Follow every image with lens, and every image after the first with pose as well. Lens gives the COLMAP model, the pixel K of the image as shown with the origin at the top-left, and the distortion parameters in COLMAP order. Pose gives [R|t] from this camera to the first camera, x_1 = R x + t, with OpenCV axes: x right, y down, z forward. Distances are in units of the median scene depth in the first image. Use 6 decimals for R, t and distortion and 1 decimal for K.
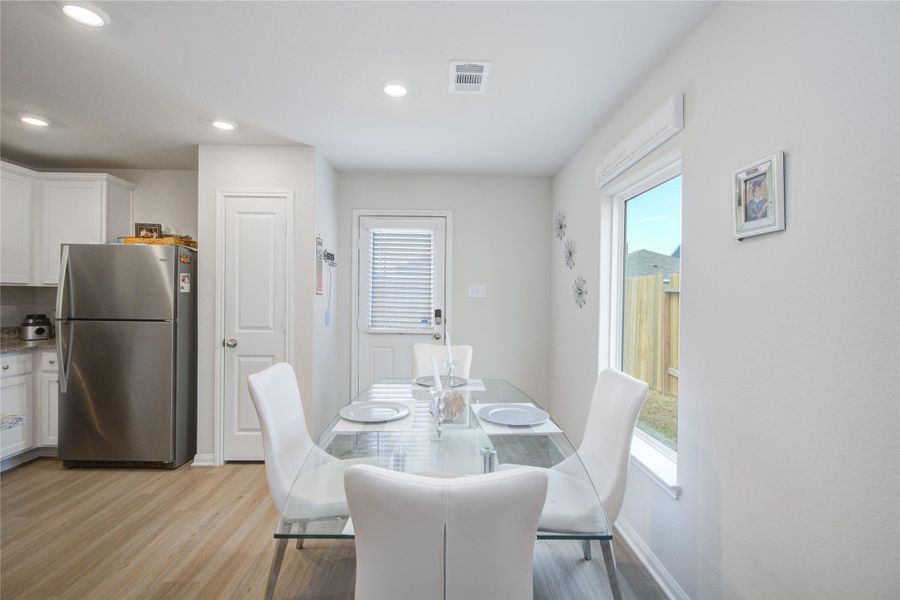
lens RADIAL K [[405.8, 0, 450.0], [0, 405.8, 300.0], [0, 0, 1]] dist [0.001037, -0.000113]
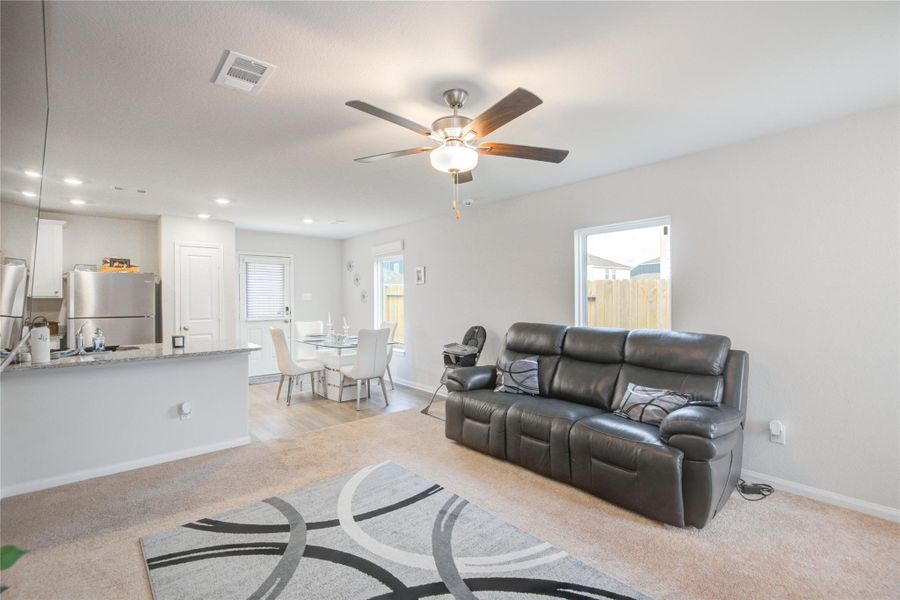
lens RADIAL K [[405.8, 0, 450.0], [0, 405.8, 300.0], [0, 0, 1]] dist [0.001037, -0.000113]
pose [[0.776981, -0.021457, 0.629159, -0.690663], [0.024547, 0.999692, 0.003779, 0.004457], [-0.629046, 0.012508, 0.777268, -1.027757]]
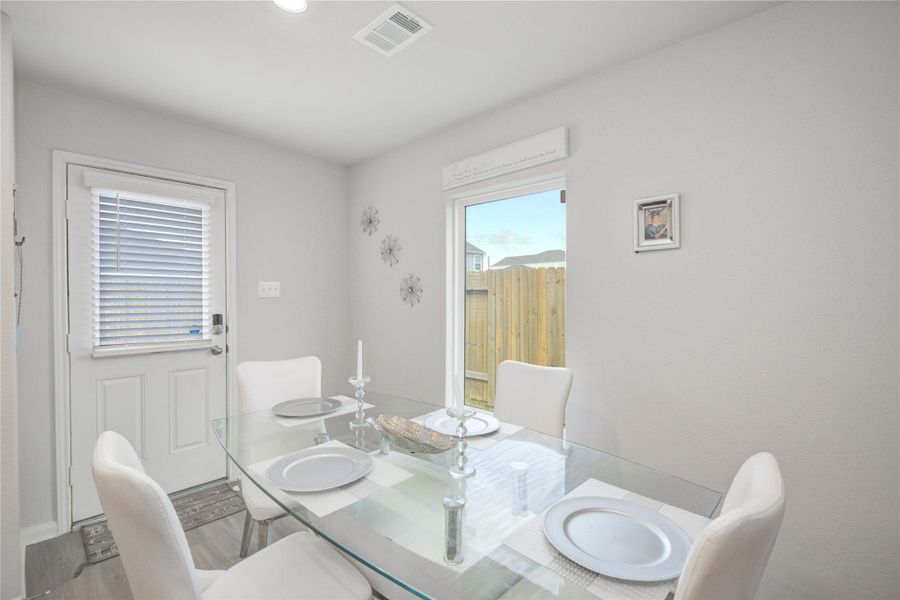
lens RADIAL K [[405.8, 0, 450.0], [0, 405.8, 300.0], [0, 0, 1]] dist [0.001037, -0.000113]
pose [[0.703556, -0.023034, 0.710267, -0.283327], [0.015477, 0.999734, 0.017091, -0.009256], [-0.710471, -0.001032, 0.703725, 0.203370]]
